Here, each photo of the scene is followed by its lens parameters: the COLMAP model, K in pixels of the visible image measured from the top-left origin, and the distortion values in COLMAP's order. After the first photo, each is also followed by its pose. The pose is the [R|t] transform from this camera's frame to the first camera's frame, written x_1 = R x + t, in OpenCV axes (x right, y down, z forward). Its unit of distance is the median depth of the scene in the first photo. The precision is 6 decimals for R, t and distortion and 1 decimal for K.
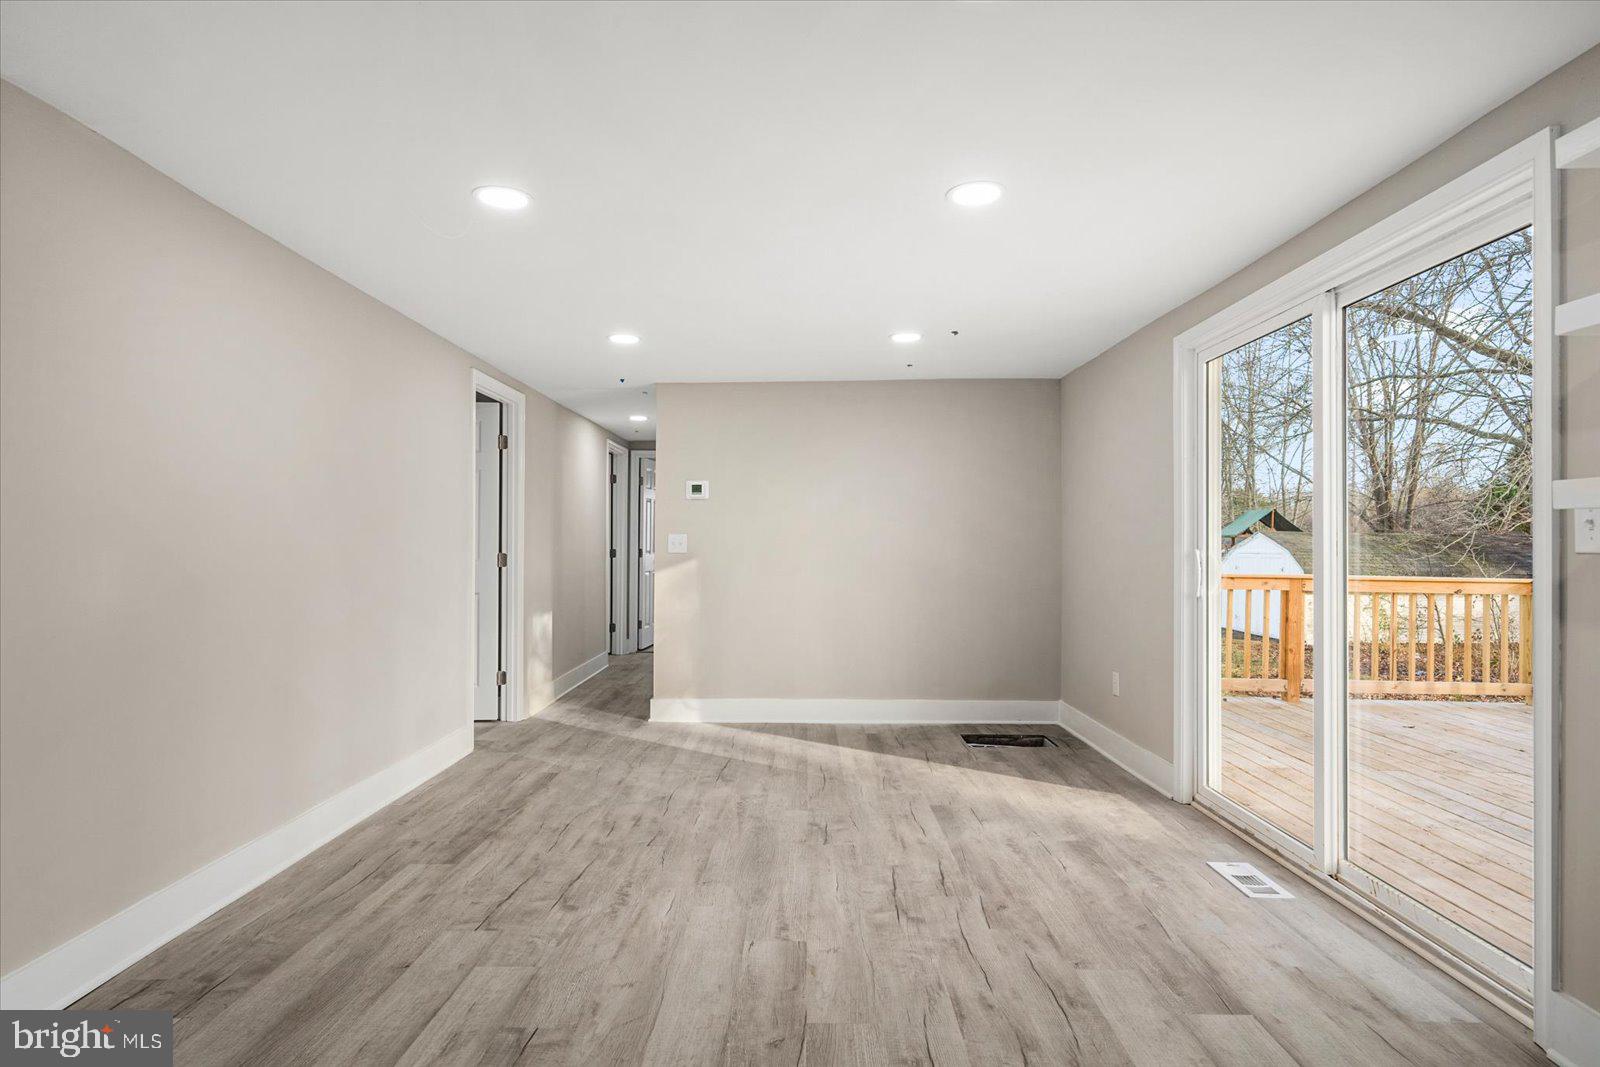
lens RADIAL K [[839.4, 0, 807.1], [0, 839.4, 540.7], [0, 0, 1]] dist [-0.005919, 0.002338]
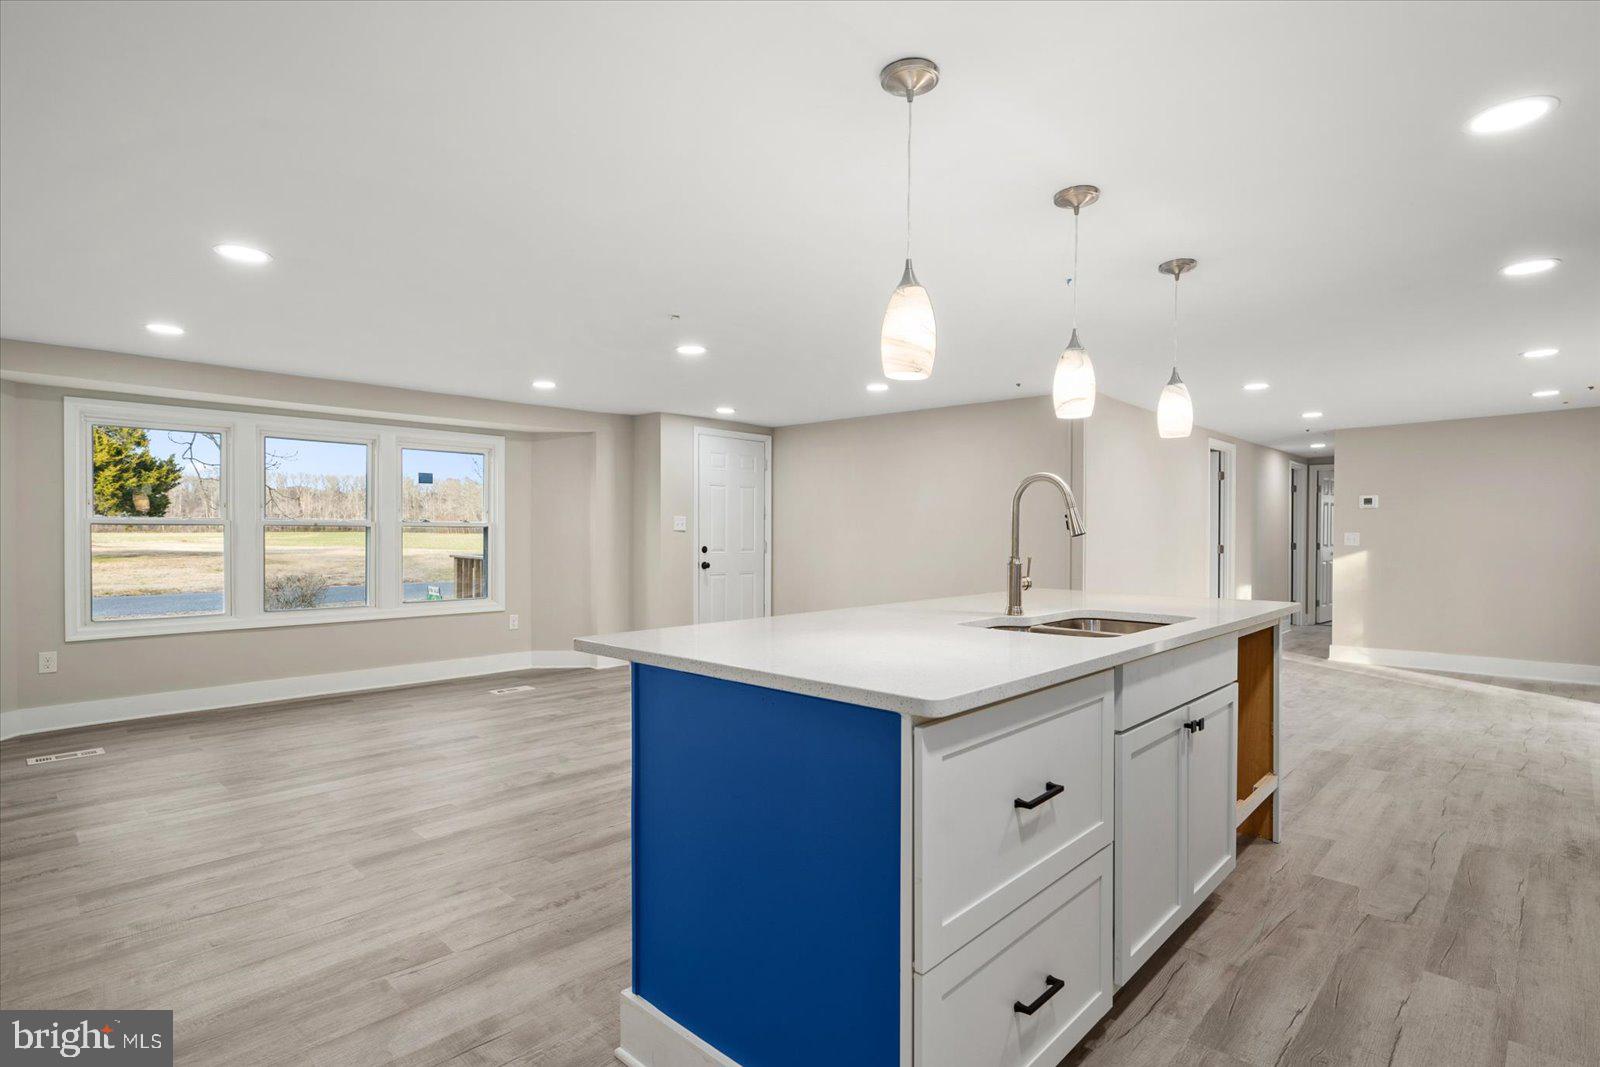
lens RADIAL K [[811.0, 0, 790.6], [0, 811.0, 537.0], [0, 0, 1]] dist [0.000865, -0.001154]
pose [[0.721702, 0.001587, -0.692202, 0.153255], [0.000598, 0.999996, 0.002916, -0.006717], [0.692203, -0.002518, 0.721698, -0.904163]]
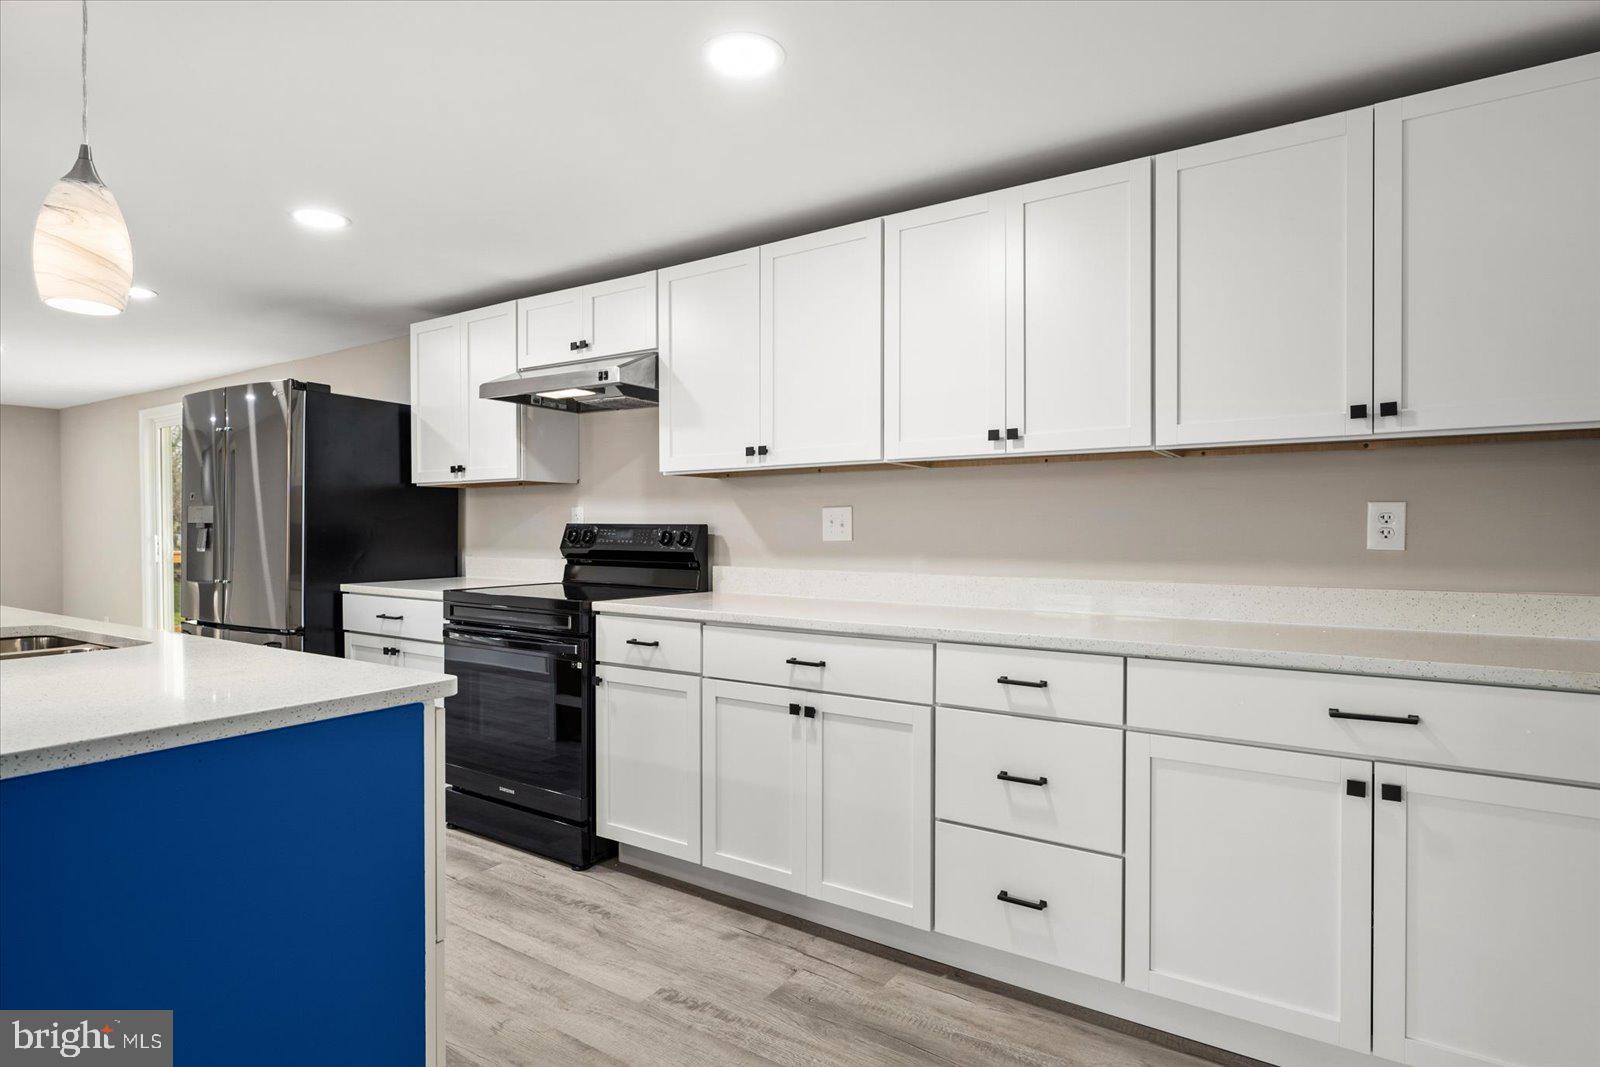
lens RADIAL K [[839.4, 0, 800.1], [0, 839.4, 525.5], [0, 0, 1]] dist [-0.005919, 0.002338]
pose [[0.545584, -0.001580, 0.838055, -0.230750], [0.002312, 0.999997, 0.000380, -0.006761], [-0.838053, 0.001730, 0.545586, -0.954077]]
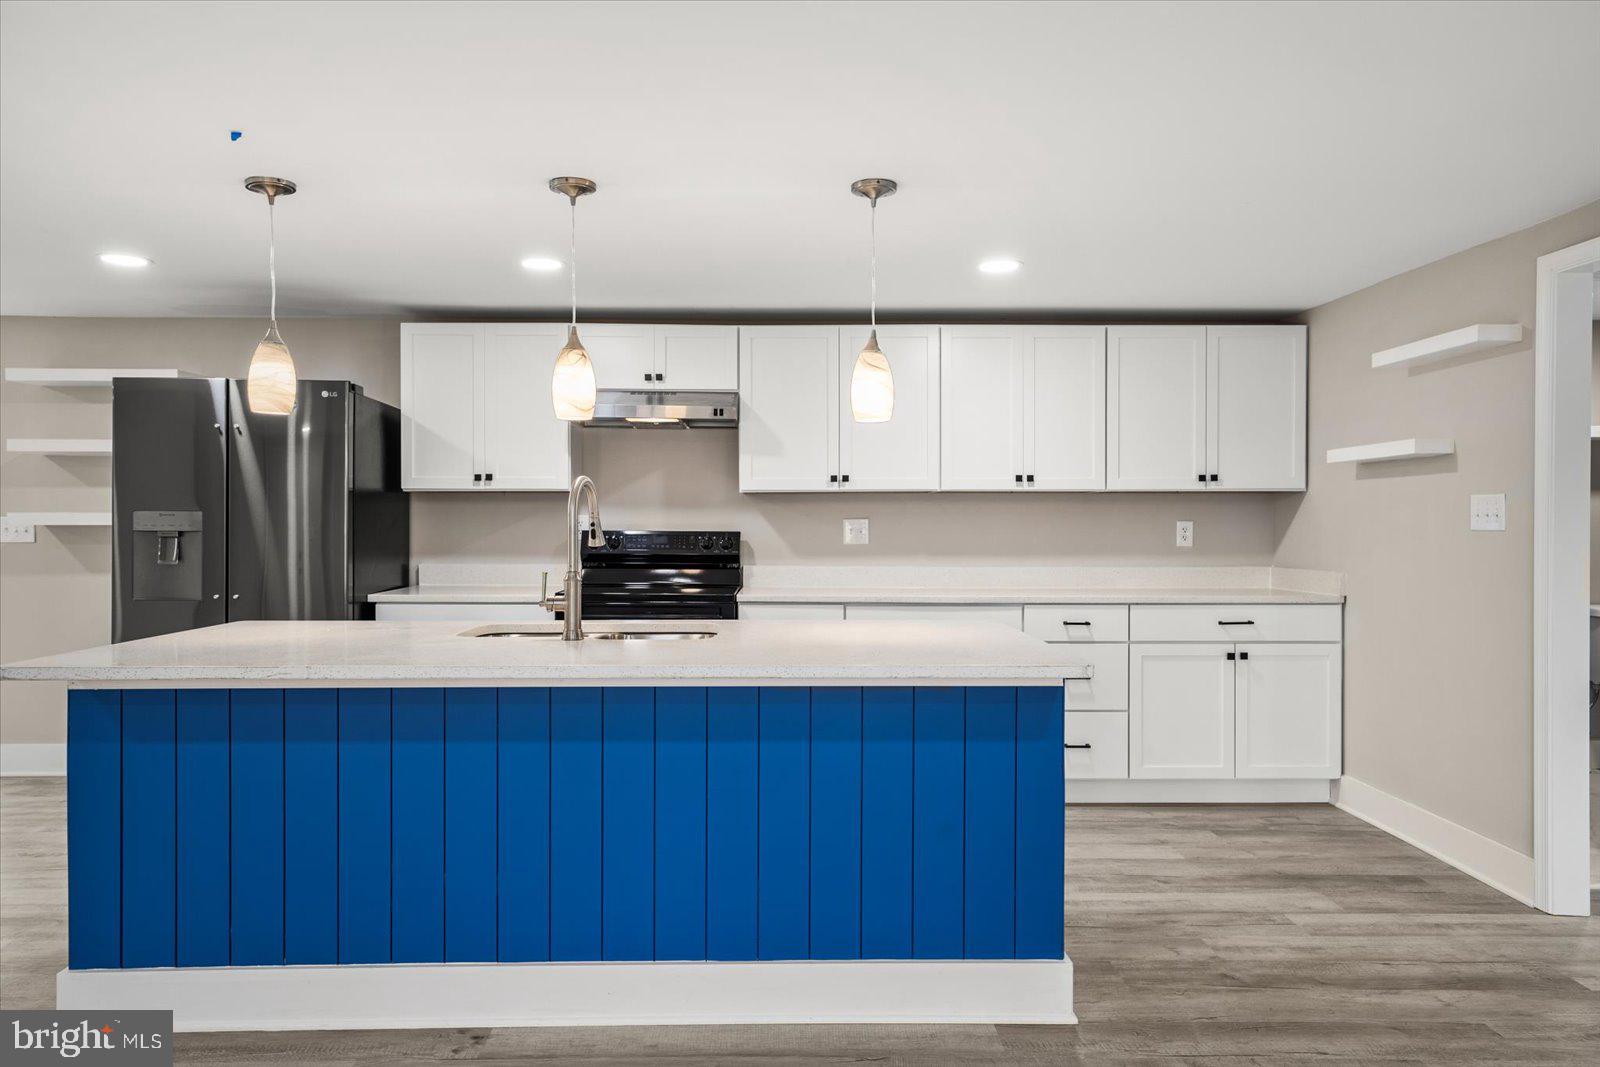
lens RADIAL K [[811.0, 0, 808.4], [0, 811.0, 542.3], [0, 0, 1]] dist [0.000865, -0.001154]
pose [[-0.033348, -0.019218, 0.999259, -0.571449], [-0.000006, 0.999815, 0.019228, -0.013955], [-0.999444, 0.000635, -0.033342, -0.491260]]
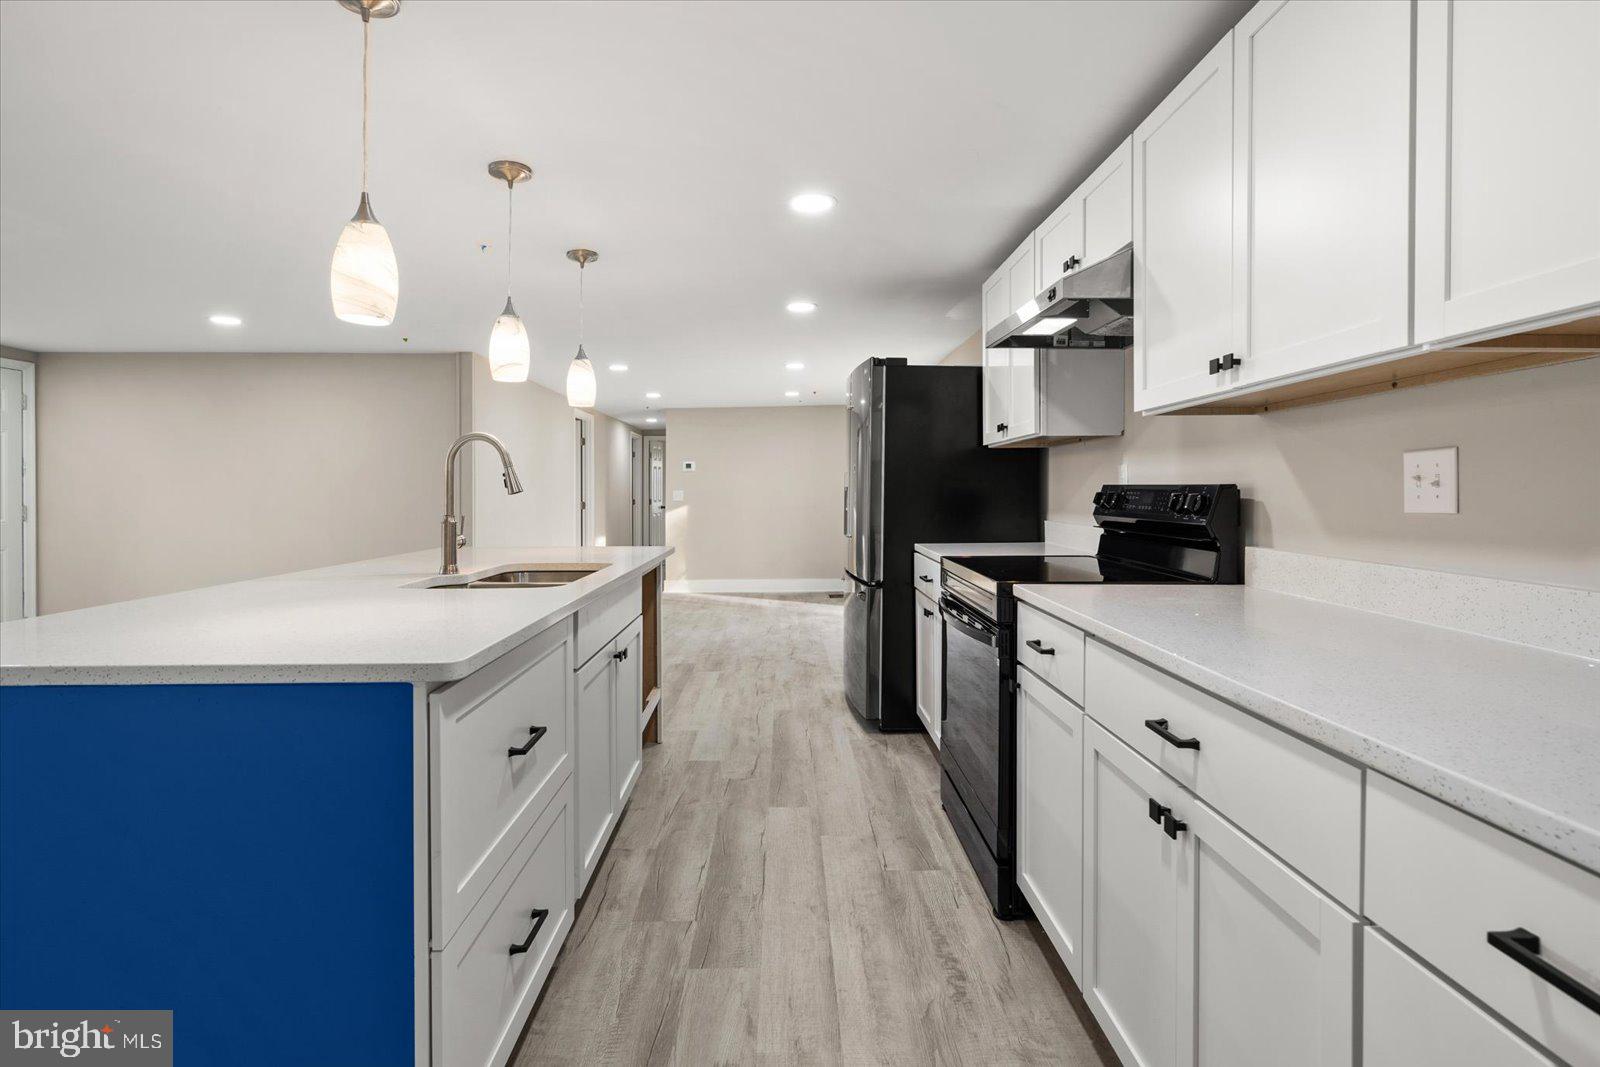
lens RADIAL K [[775.2, 0, 800.5], [0, 775.2, 494.2], [0, 0, 1]] dist [-0.002096, -0.000424]
pose [[0.999724, -0.008526, 0.021884, 0.101074], [0.008444, 0.999957, 0.003859, -0.005696], [-0.021916, -0.003673, 0.999753, -0.932510]]
